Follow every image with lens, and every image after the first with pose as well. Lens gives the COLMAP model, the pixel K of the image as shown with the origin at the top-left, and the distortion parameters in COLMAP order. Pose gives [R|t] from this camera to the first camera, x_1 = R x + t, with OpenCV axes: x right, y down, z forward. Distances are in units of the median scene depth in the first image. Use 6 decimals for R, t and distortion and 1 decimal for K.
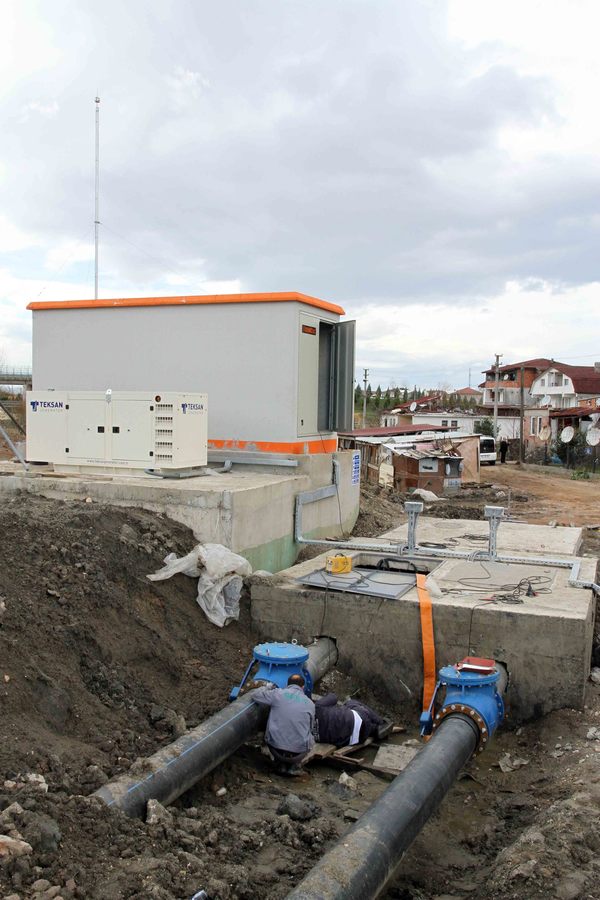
lens RADIAL K [[778.5, 0, 300.0], [0, 778.5, 450.0], [0, 0, 1]] dist [-0.080773, 0.207406]
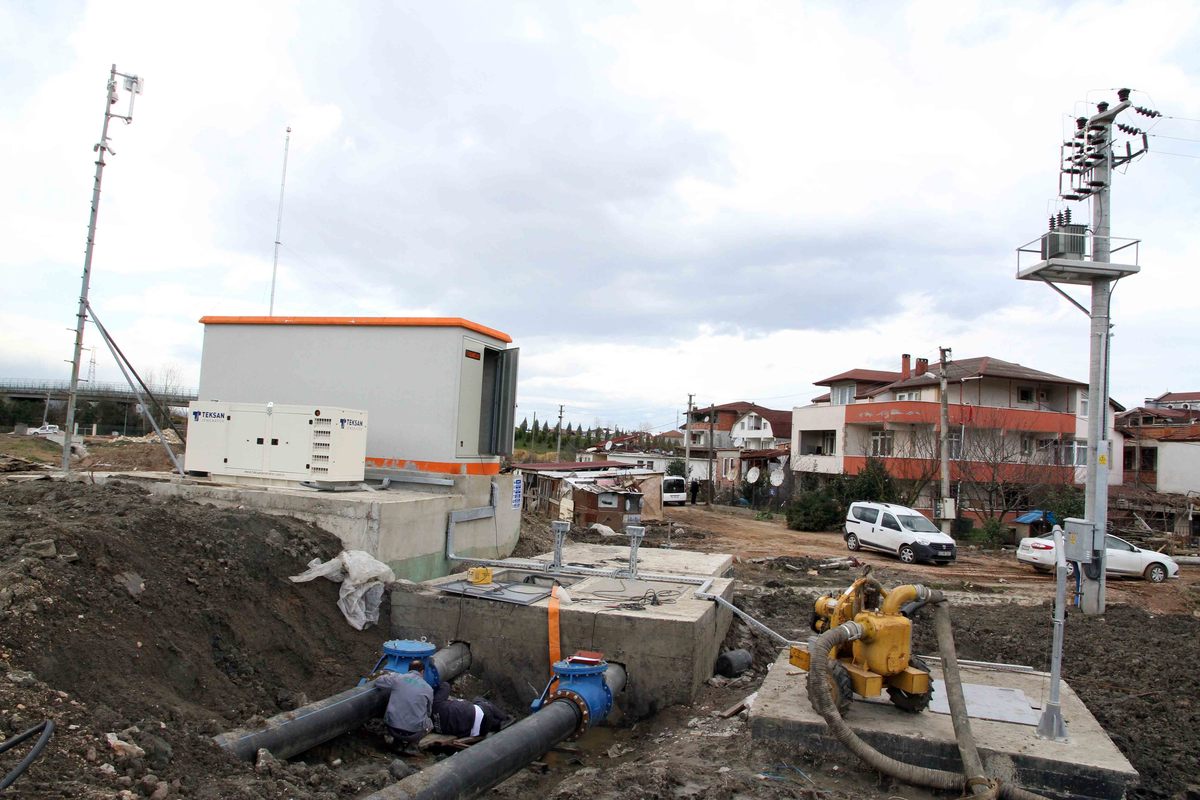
lens RADIAL K [[838.2, 0, 600.0], [0, 838.2, 400.0], [0, 0, 1]] dist [-0.143585, 0.108870]
pose [[0.993091, 0.038985, 0.110683, 0.081296], [-0.026069, 0.992927, -0.115833, 0.040703], [-0.114416, 0.112147, 0.987083, -0.150211]]
